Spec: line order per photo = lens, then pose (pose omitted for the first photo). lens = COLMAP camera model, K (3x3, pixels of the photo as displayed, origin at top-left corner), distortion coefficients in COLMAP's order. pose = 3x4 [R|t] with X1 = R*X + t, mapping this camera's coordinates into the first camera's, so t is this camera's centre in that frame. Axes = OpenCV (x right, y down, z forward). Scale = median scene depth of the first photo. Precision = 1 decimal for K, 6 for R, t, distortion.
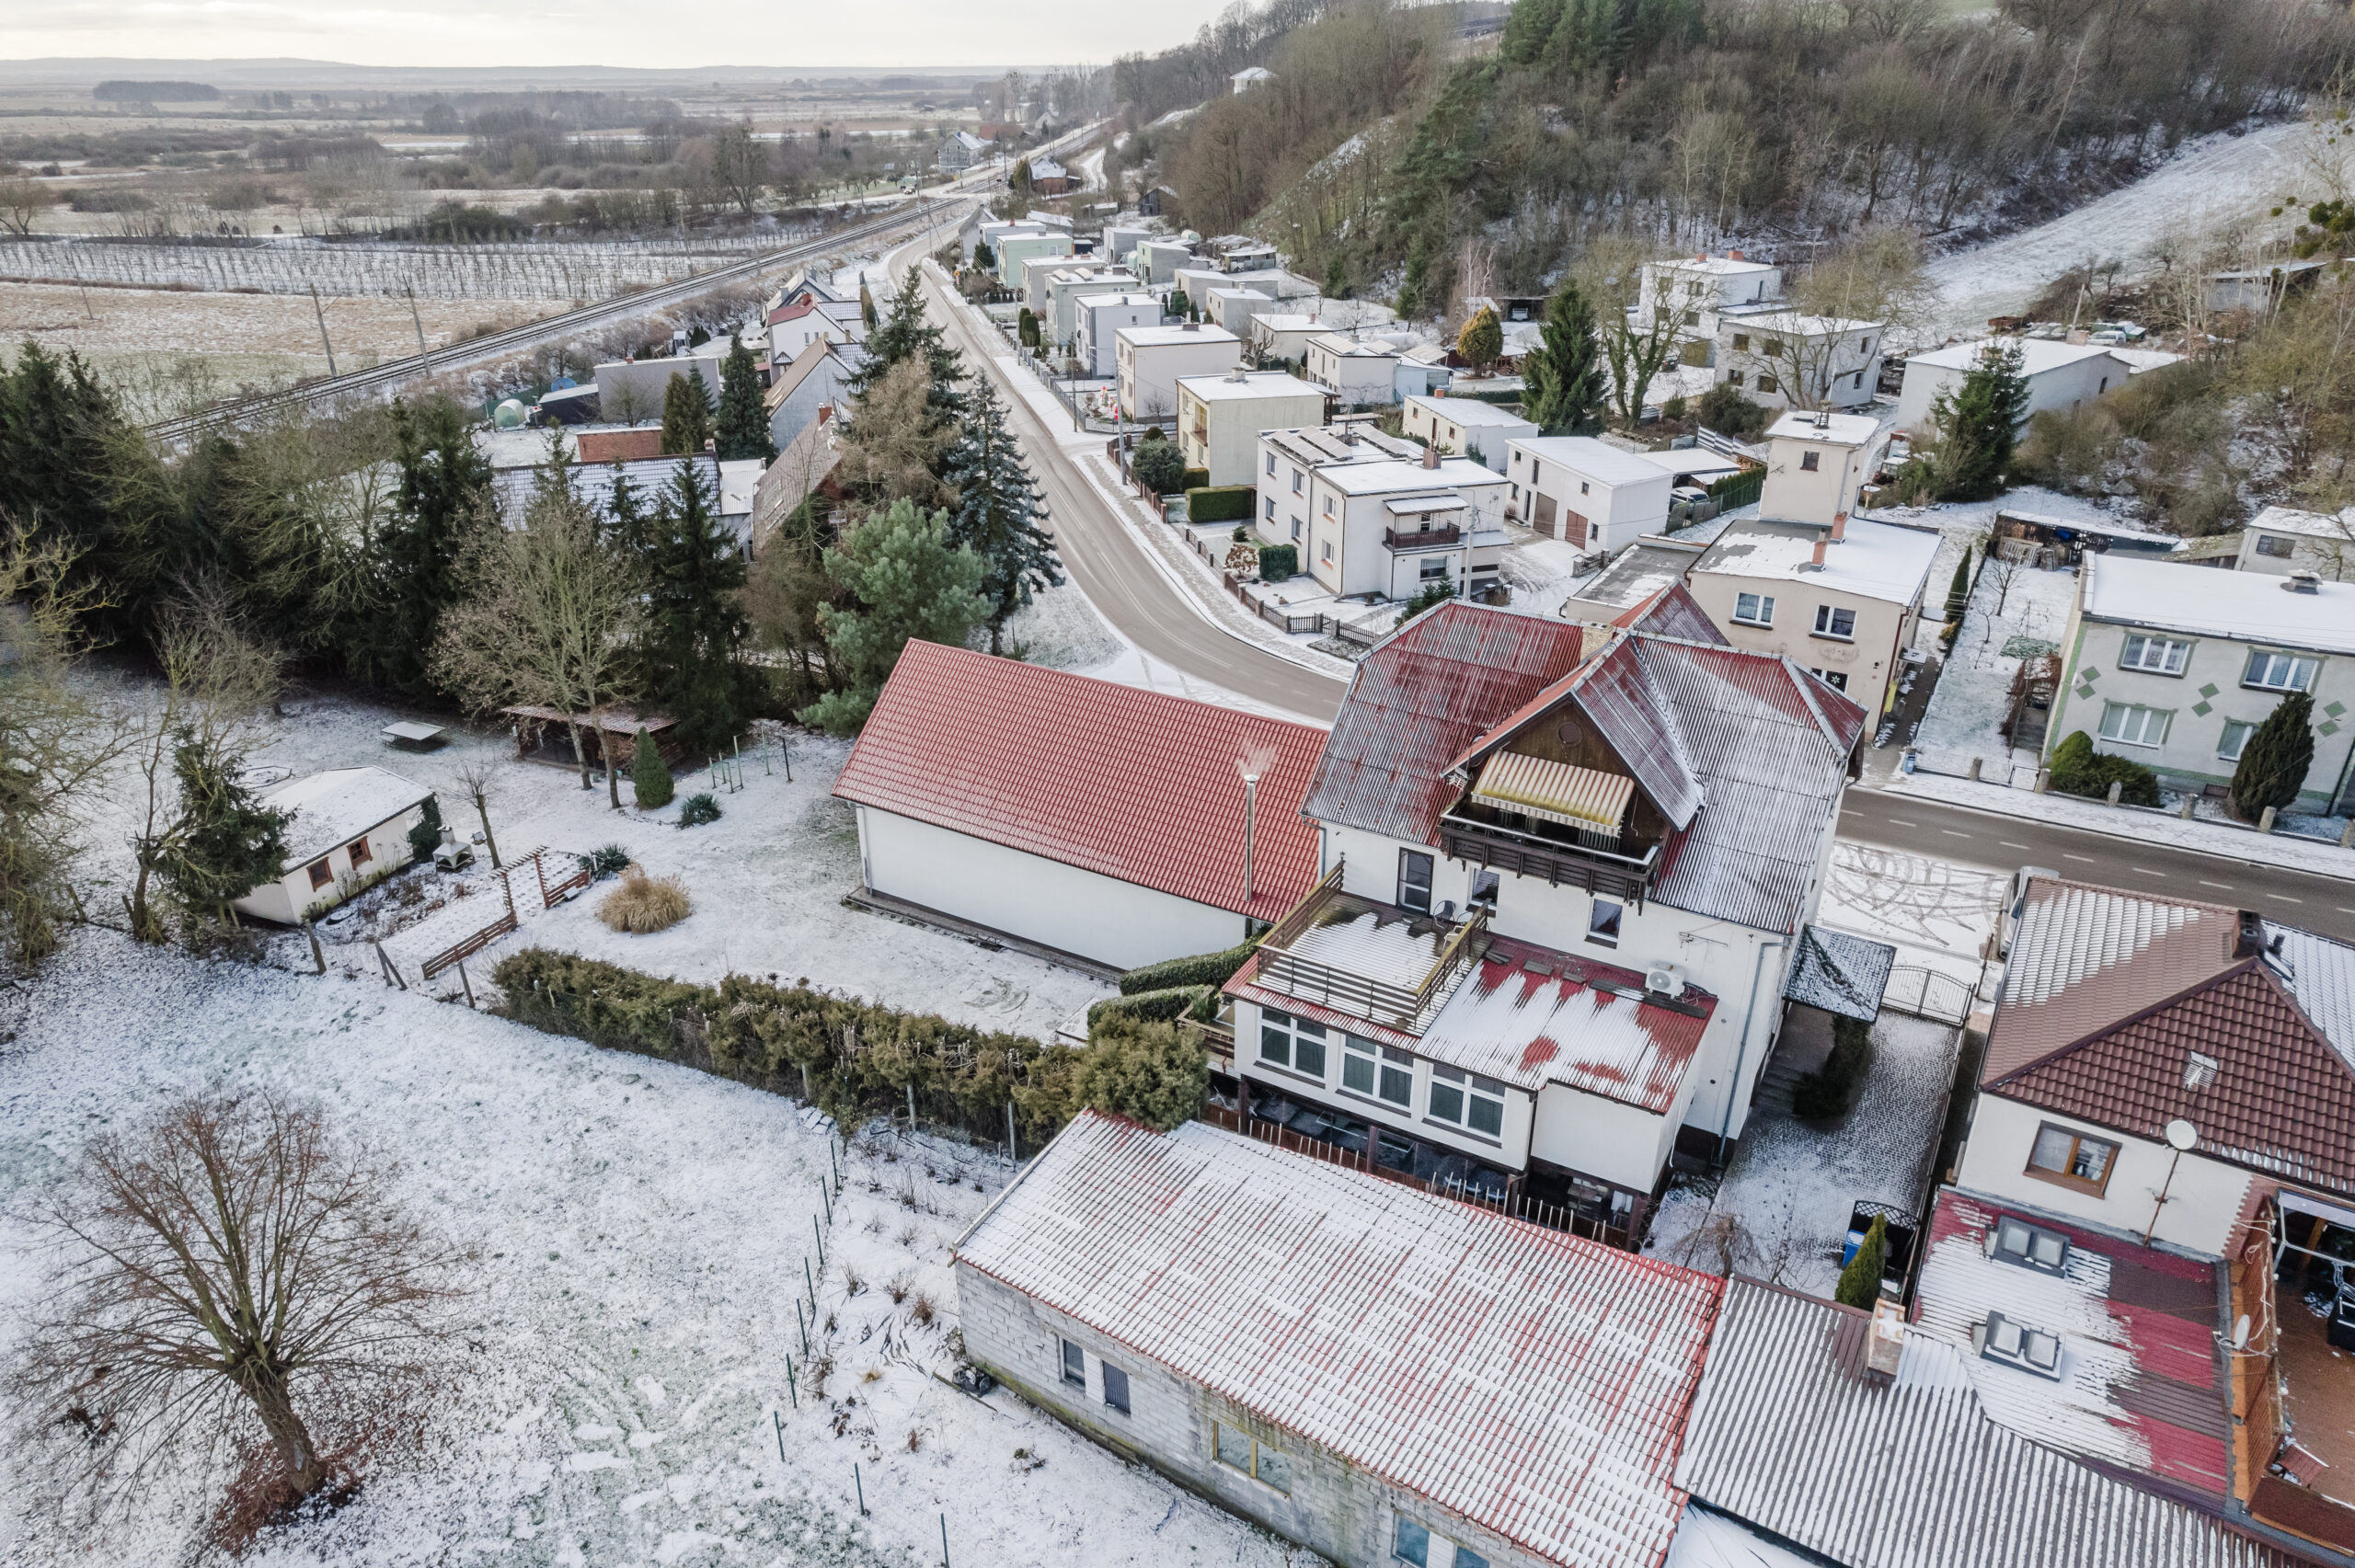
lens RADIAL K [[1525.1, 0, 1177.5], [0, 1525.1, 784.0], [0, 0, 1]] dist [-0.074316, 0.083666]
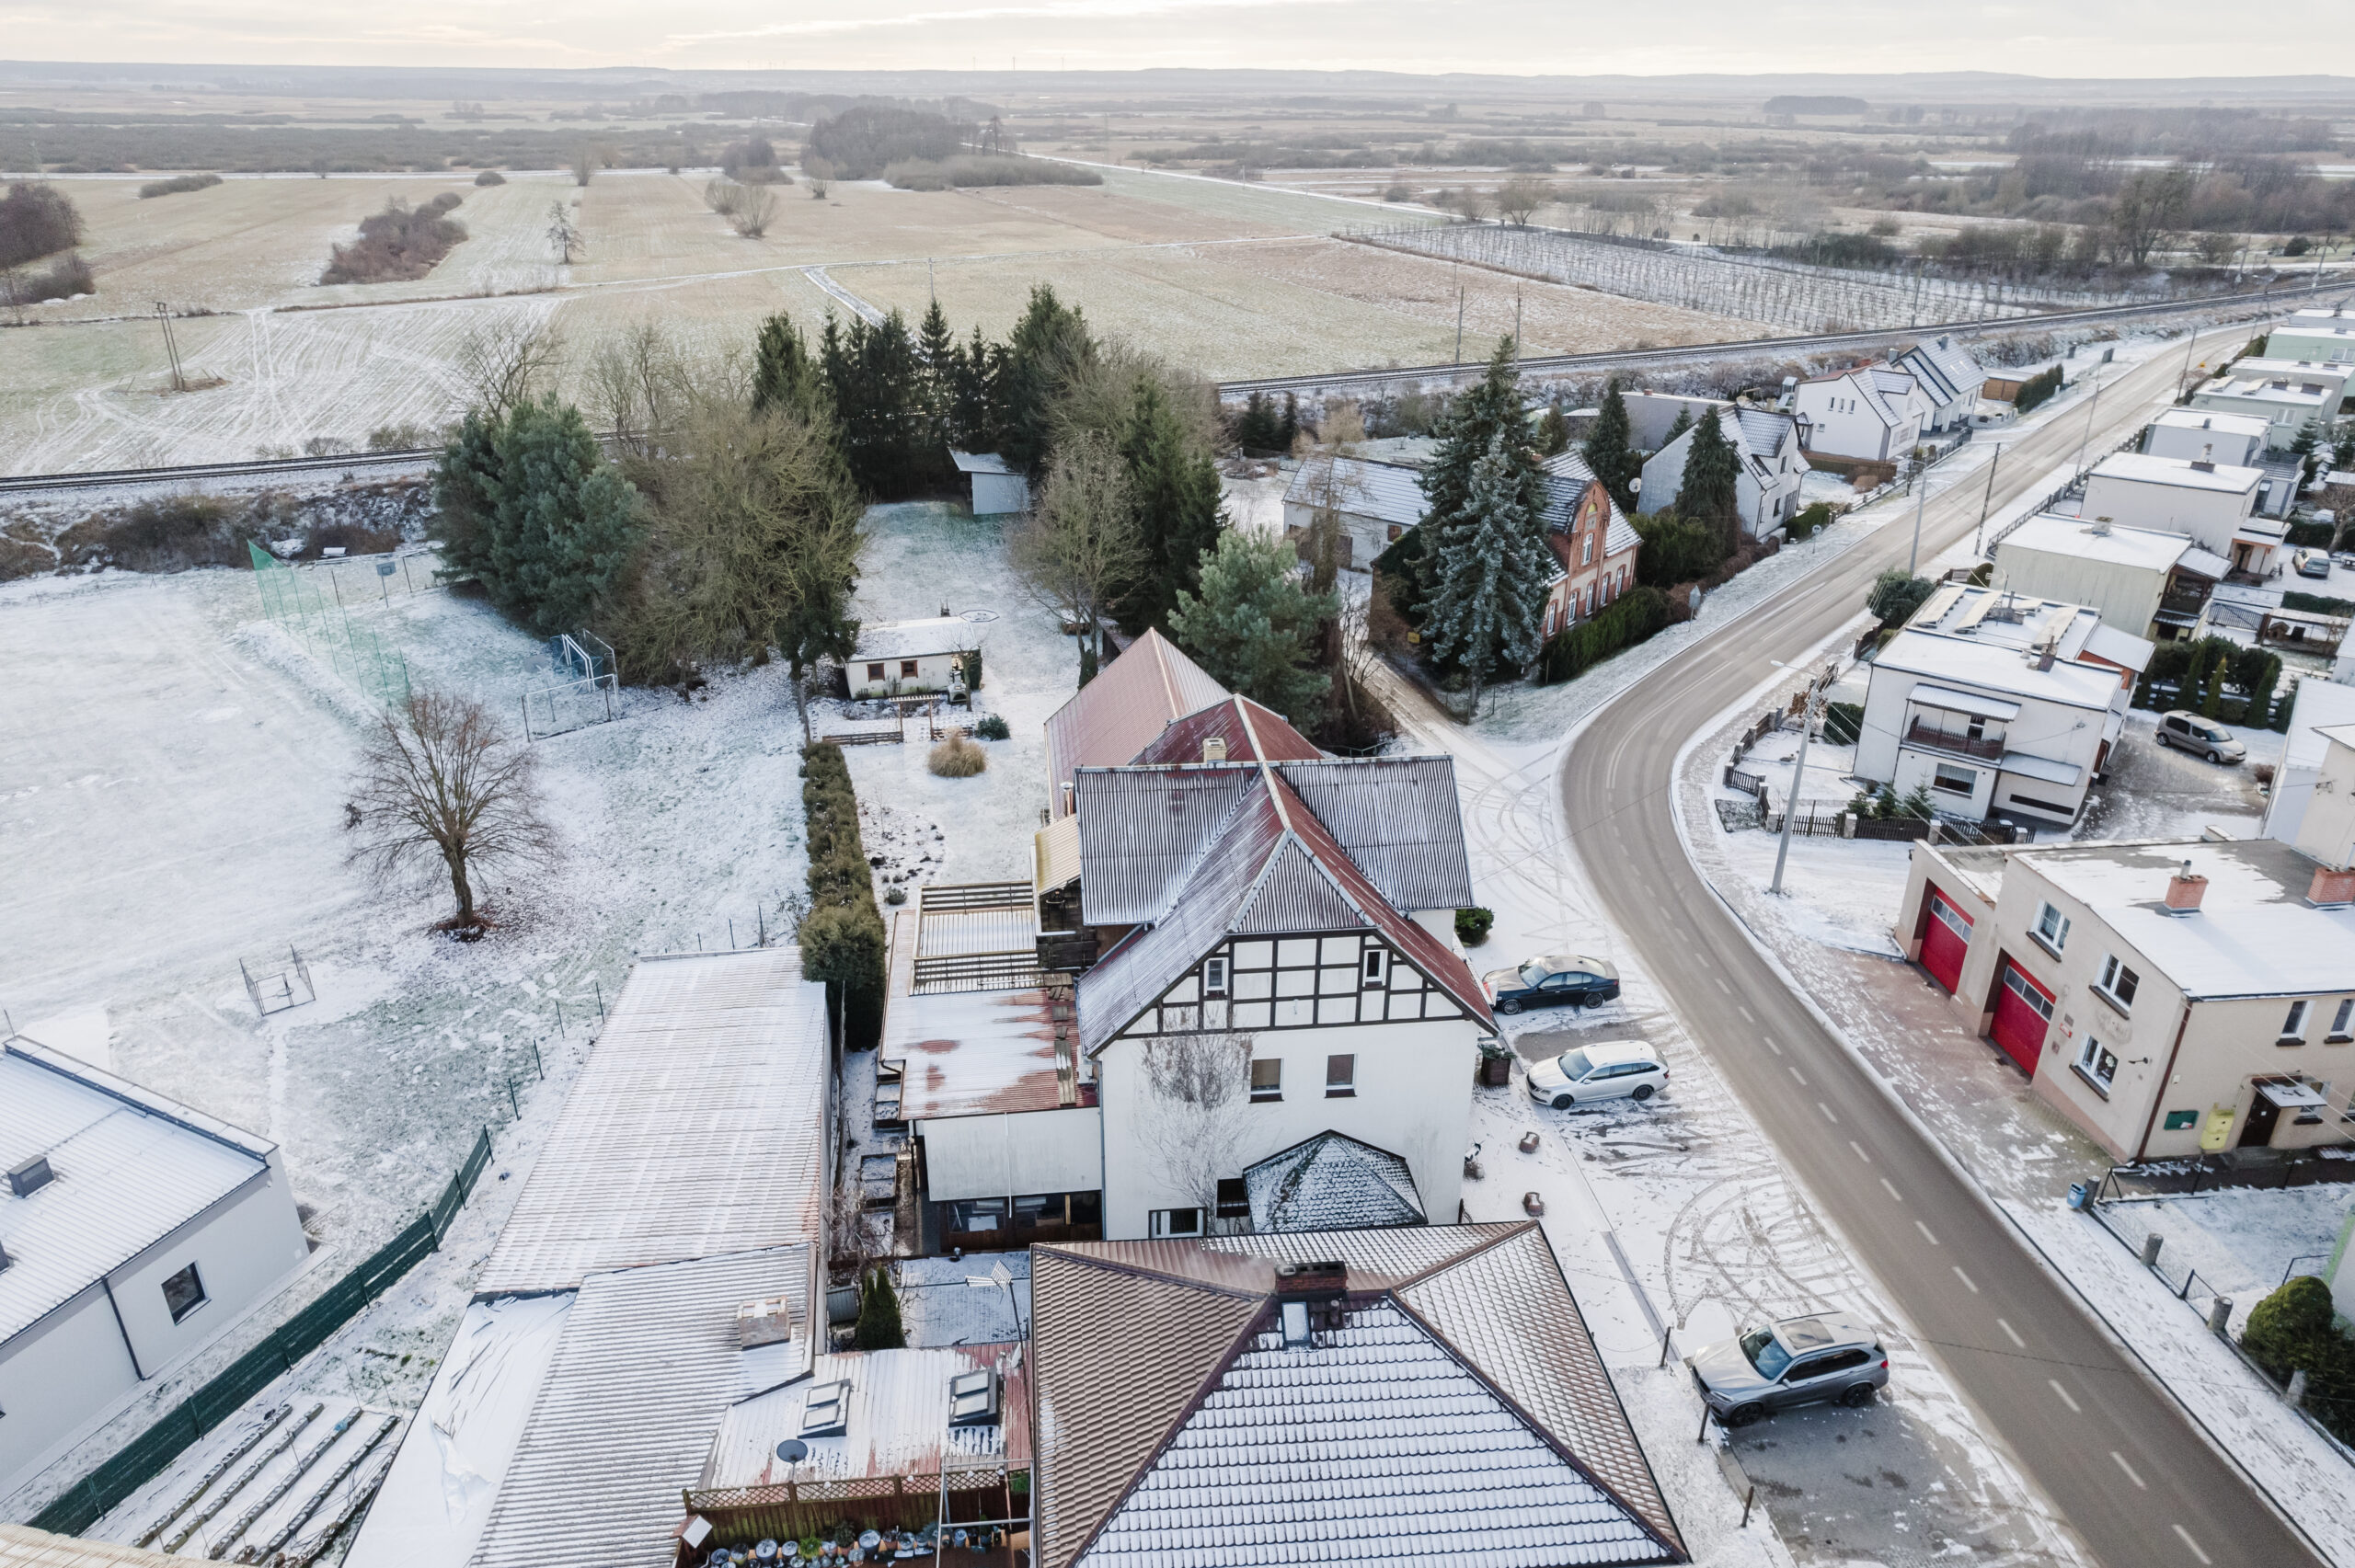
lens RADIAL K [[1573.6, 0, 1177.5], [0, 1573.6, 784.0], [0, 0, 1]] dist [-0.078536, 0.088836]
pose [[0.598485, 0.338646, -0.726040, 0.722929], [-0.351743, 0.925317, 0.141648, -0.152381], [0.719786, 0.170606, 0.672905, 0.184927]]
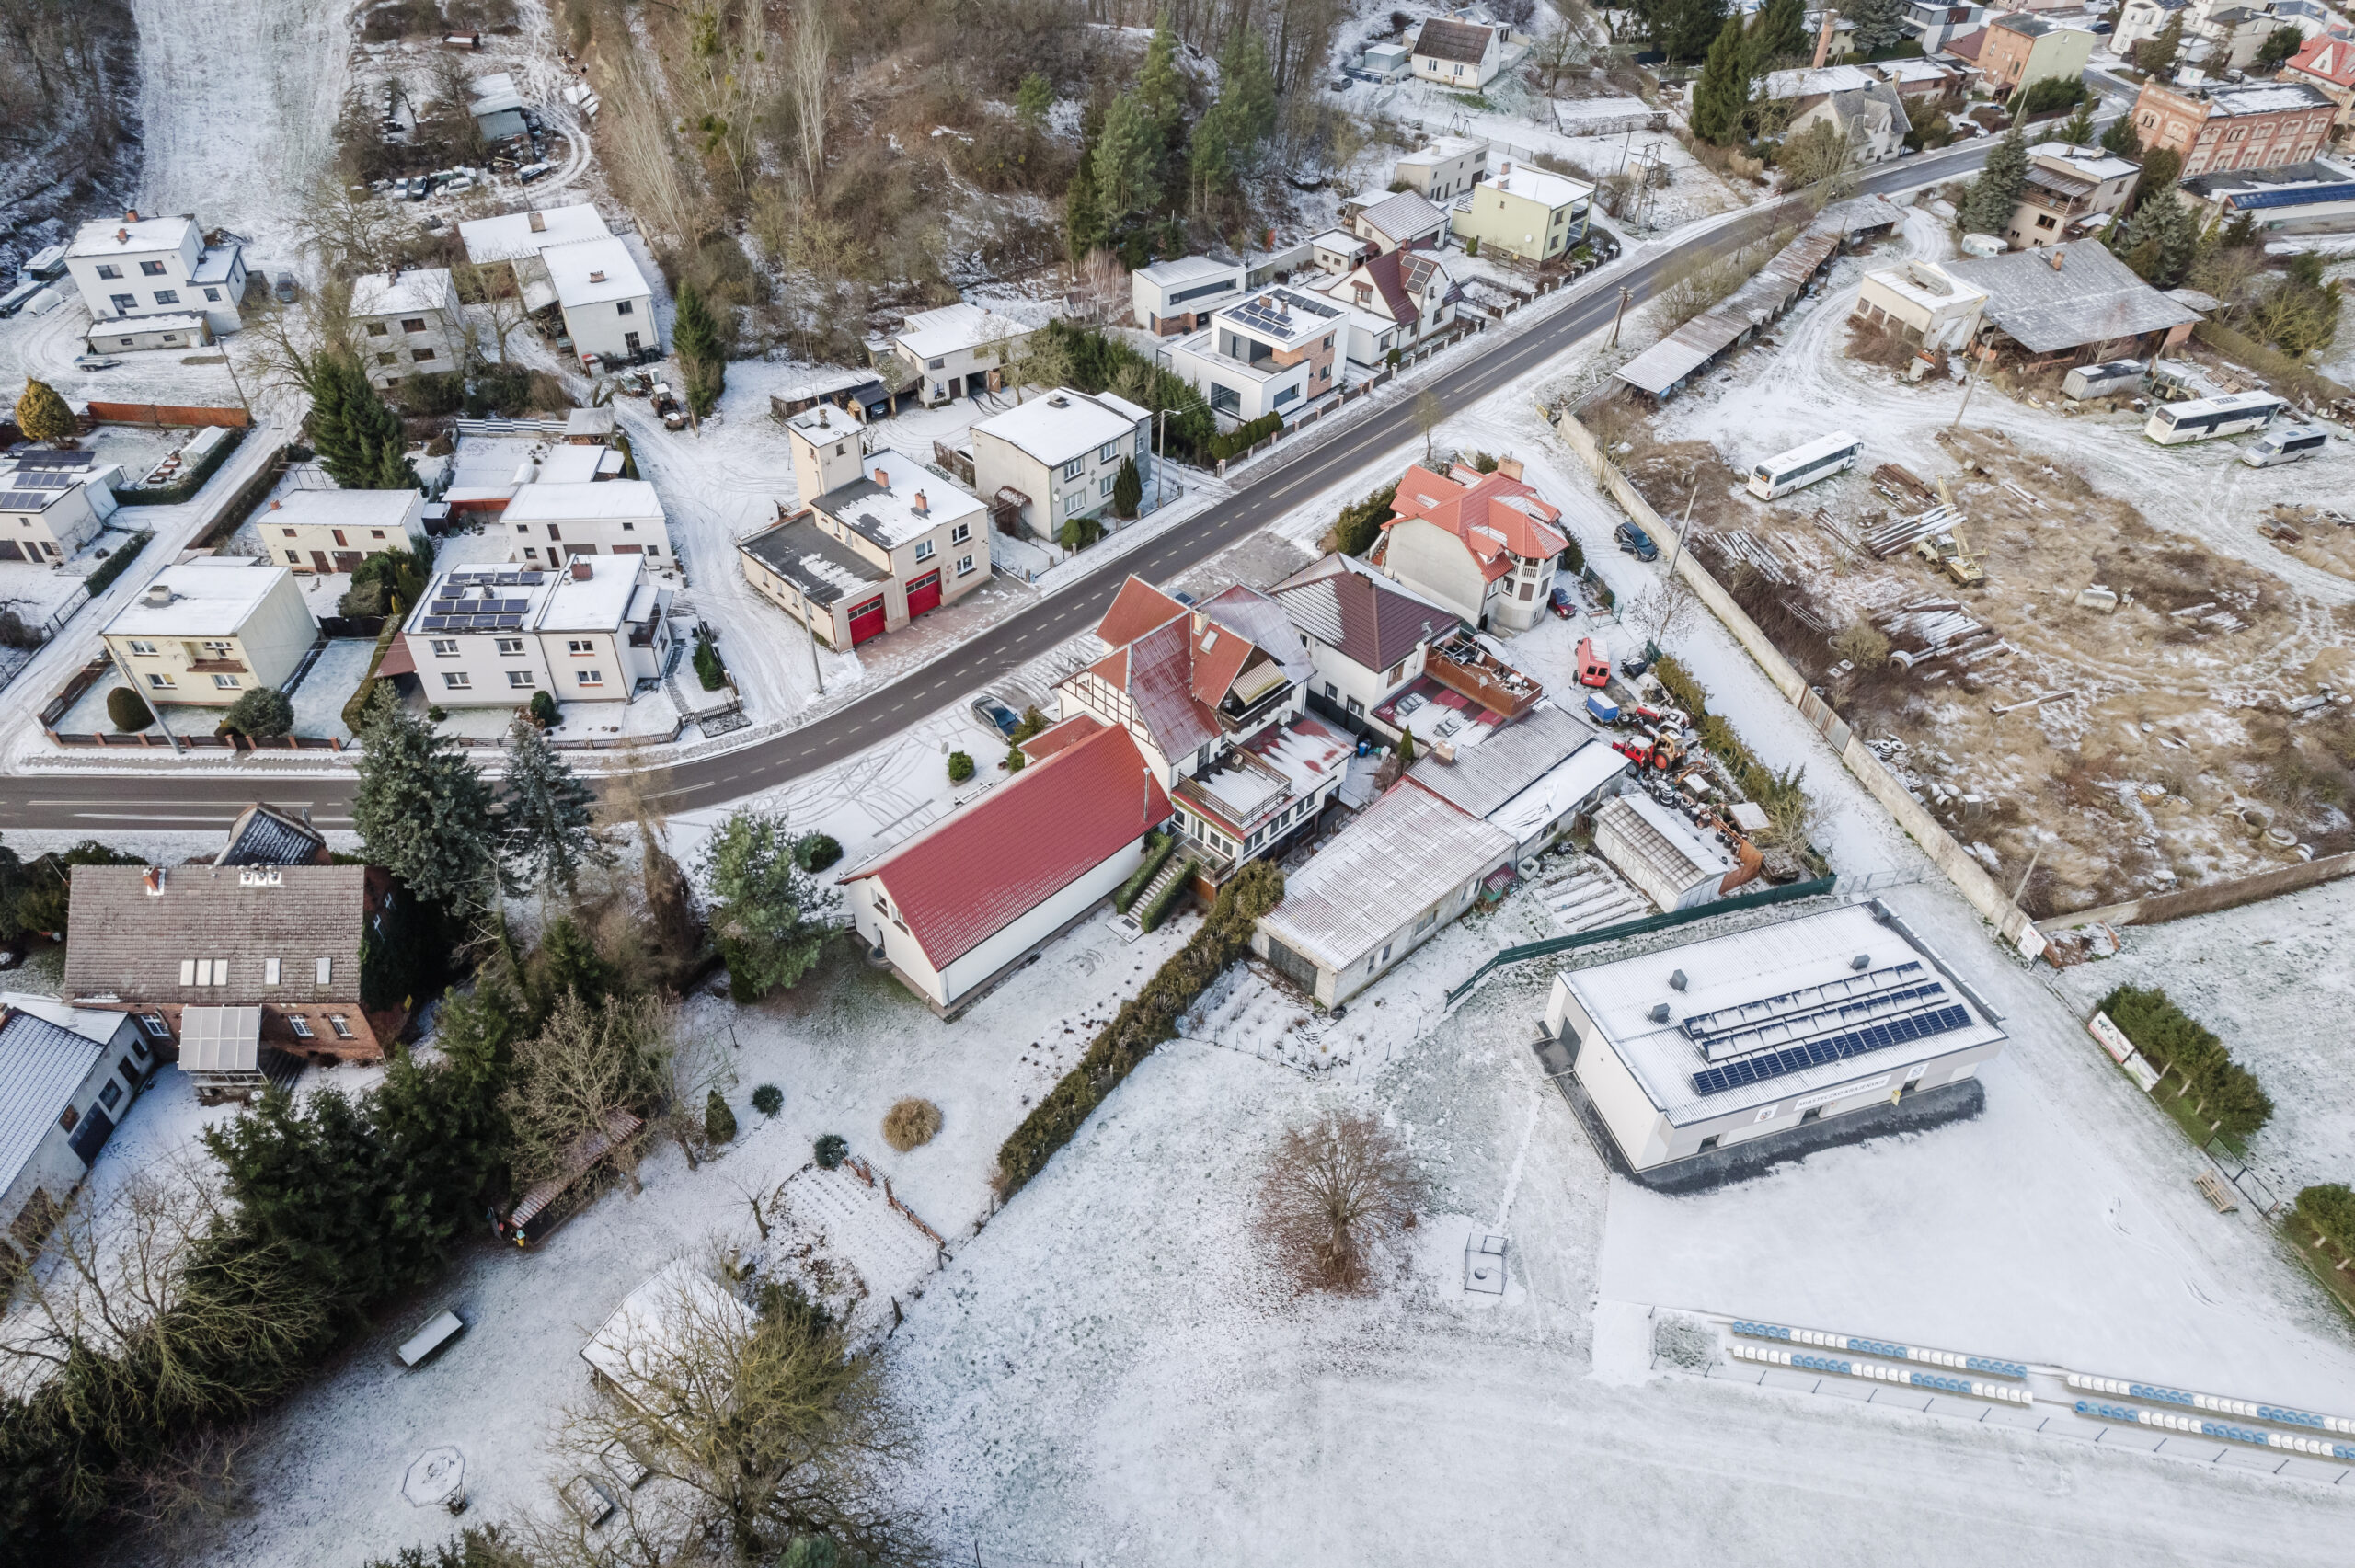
lens RADIAL K [[1511.1, 0, 1177.5], [0, 1511.1, 784.0], [0, 0, 1]] dist [-0.071947, 0.082149]
pose [[0.235591, -0.632118, 0.738190, -1.059648], [0.399739, 0.755370, 0.519254, -0.750727], [-0.885836, 0.172751, 0.430640, 0.078998]]
